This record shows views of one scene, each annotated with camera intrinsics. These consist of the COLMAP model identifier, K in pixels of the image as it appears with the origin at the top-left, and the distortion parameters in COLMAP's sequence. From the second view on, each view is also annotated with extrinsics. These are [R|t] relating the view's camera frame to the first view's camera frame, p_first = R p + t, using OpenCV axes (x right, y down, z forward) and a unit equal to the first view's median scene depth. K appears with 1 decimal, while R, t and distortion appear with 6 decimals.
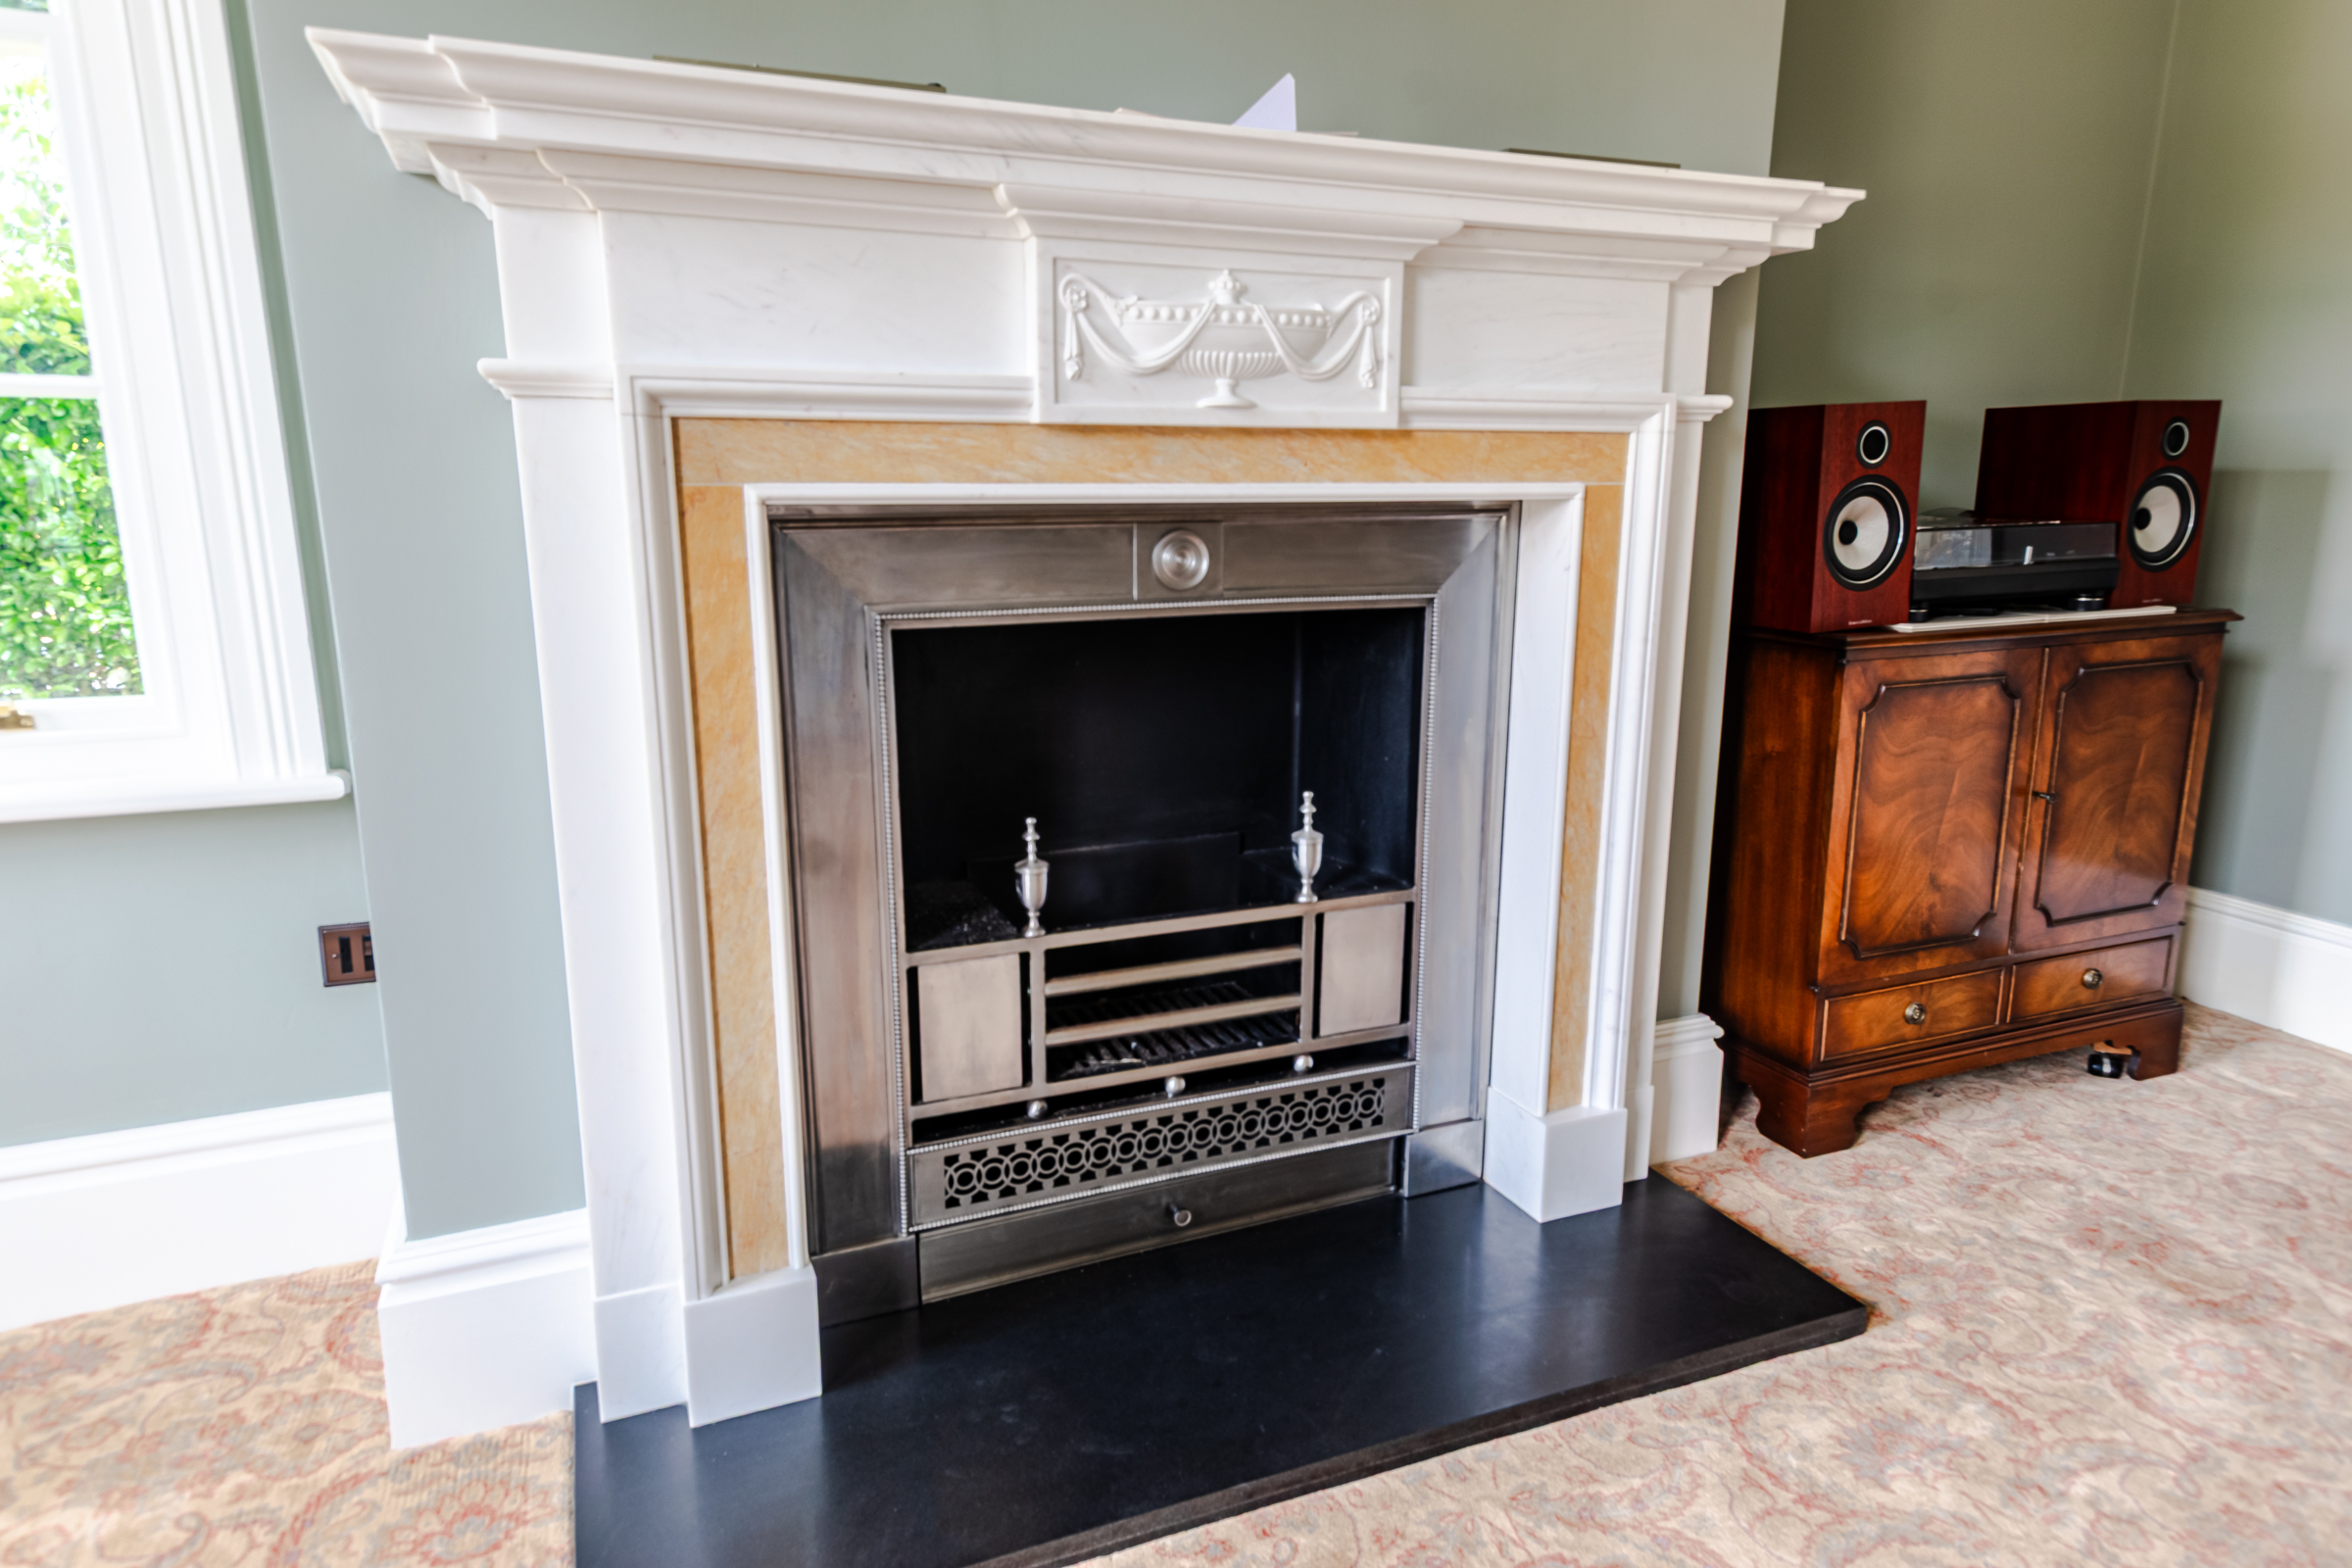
lens RADIAL K [[1459.3, 0, 1179.9], [0, 1459.3, 785.9], [0, 0, 1]] dist [0.039839, -0.004046]
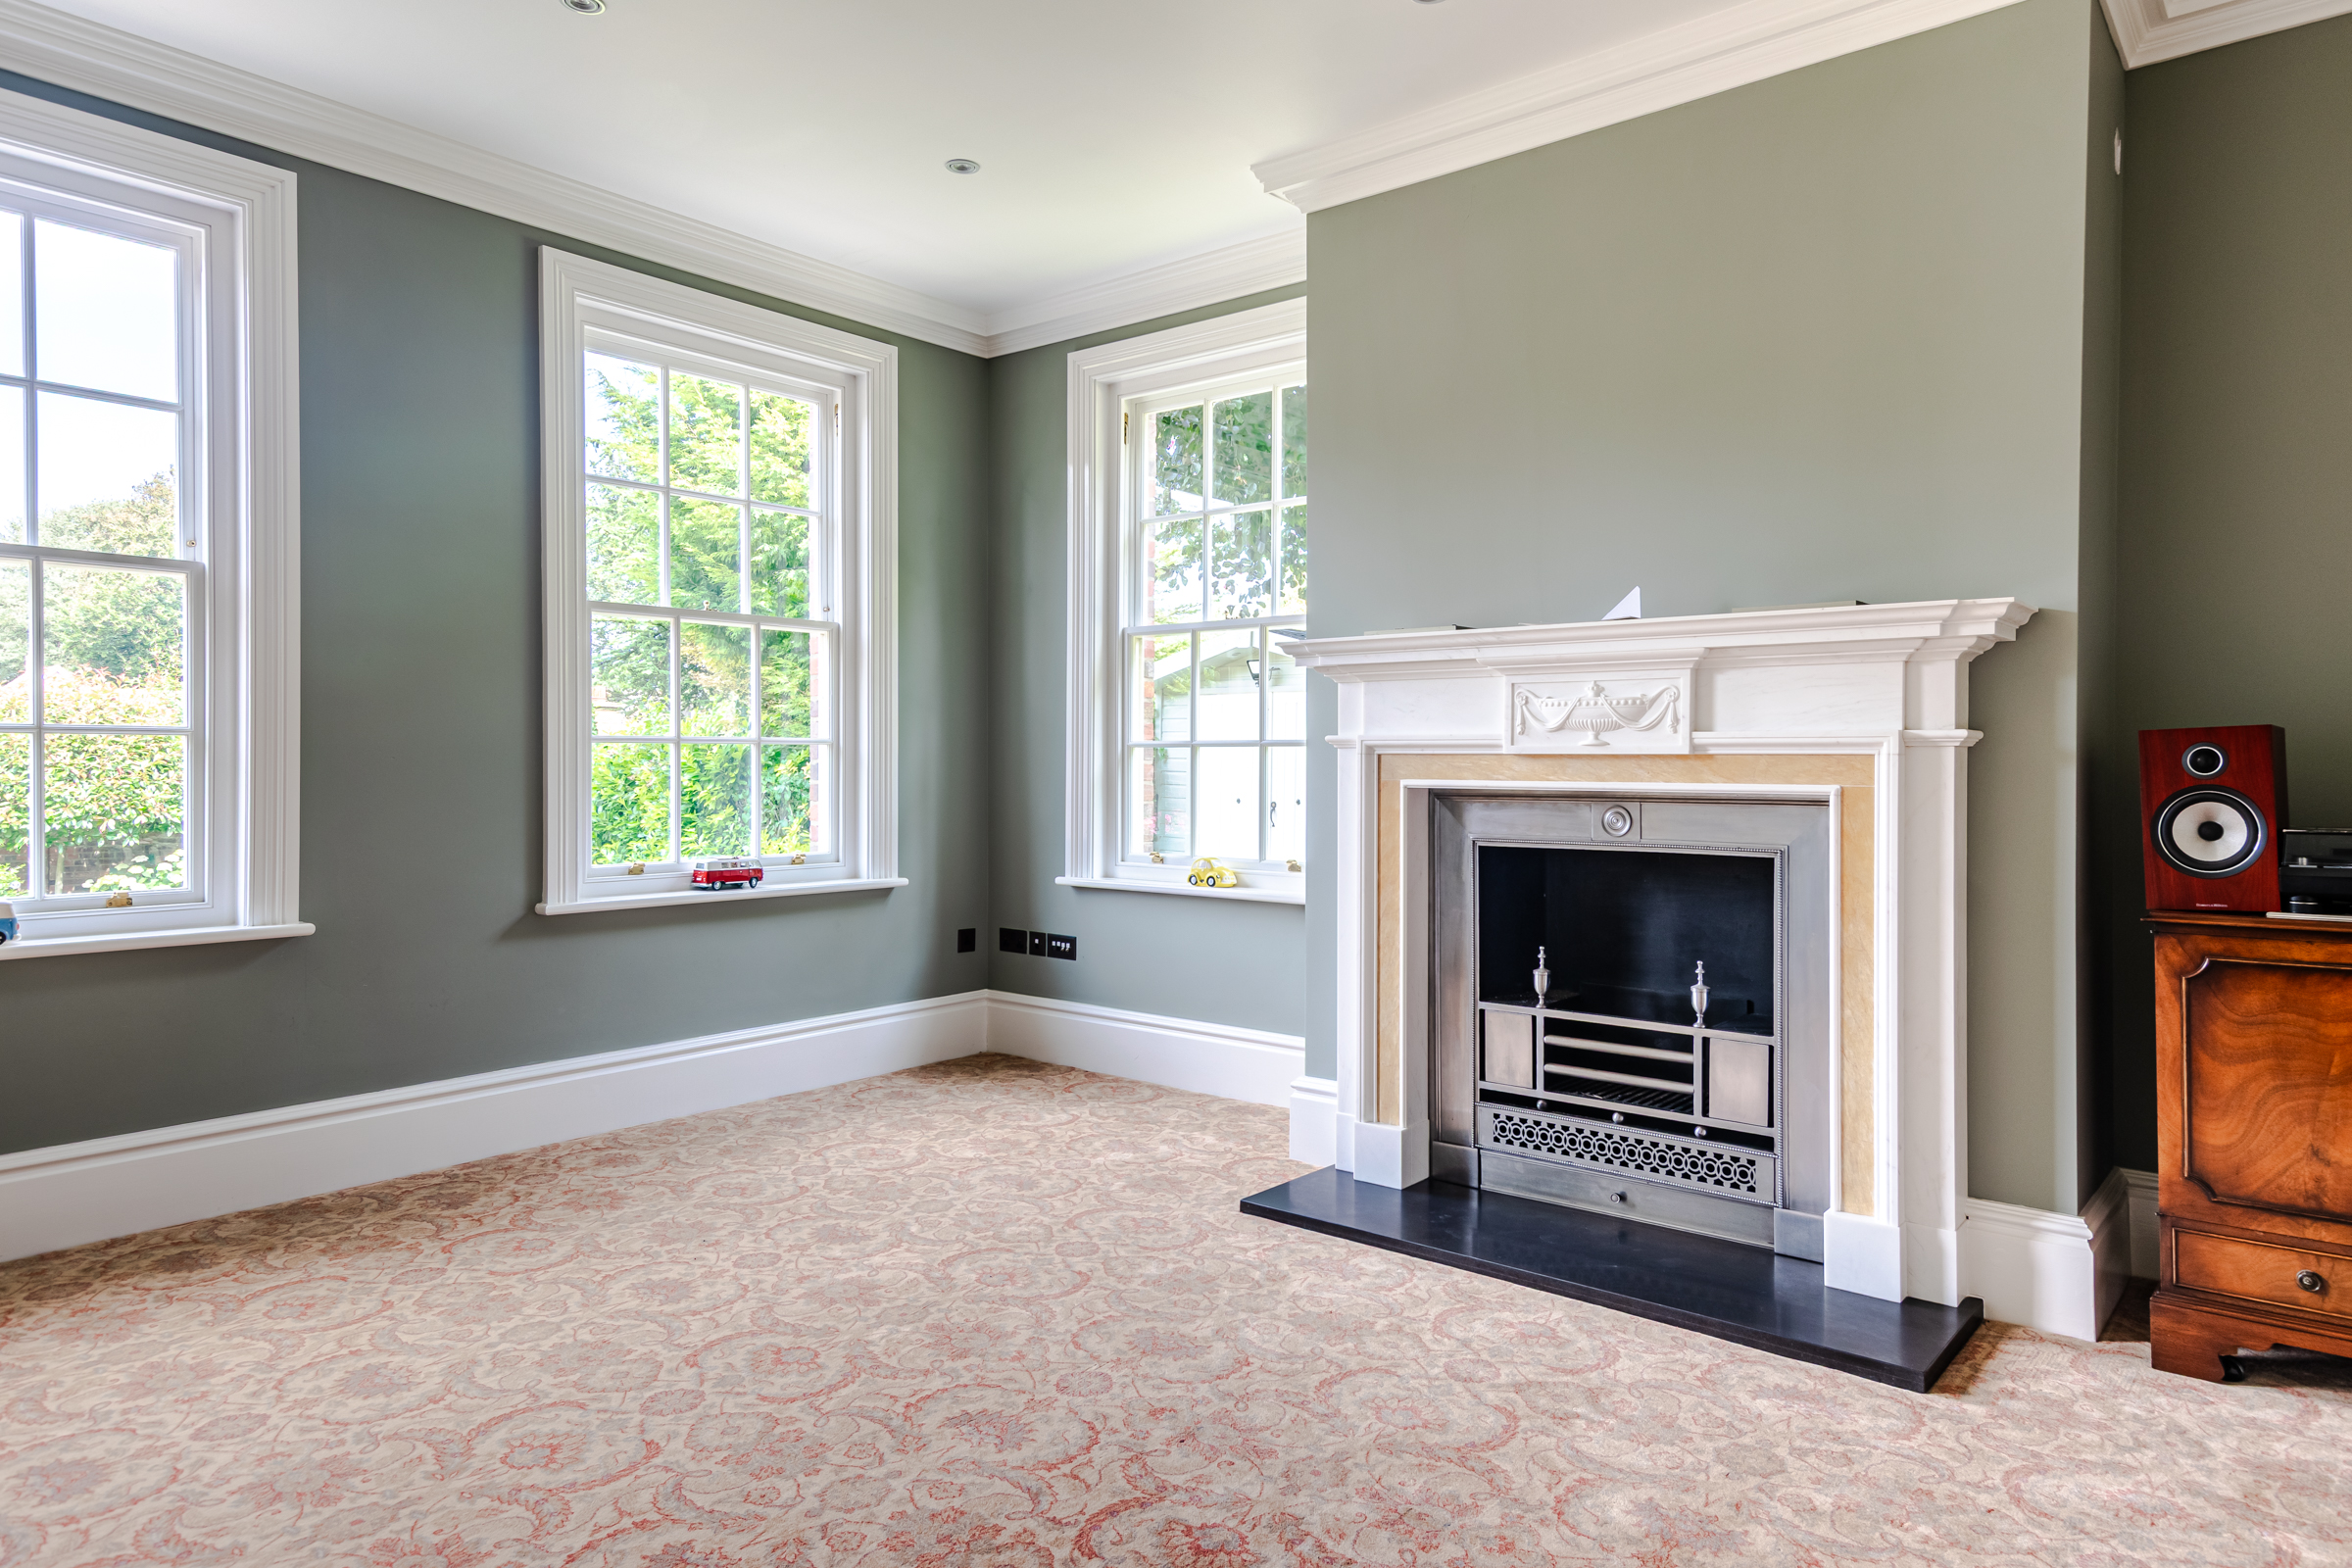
lens RADIAL K [[1459.3, 0, 1176.9], [0, 1459.3, 780.0], [0, 0, 1]] dist [0.039839, -0.004046]
pose [[0.449770, 0.008288, -0.893106, 1.389835], [-0.194517, 0.976863, -0.088894, 0.071254], [0.871705, 0.213706, 0.440976, -0.339242]]
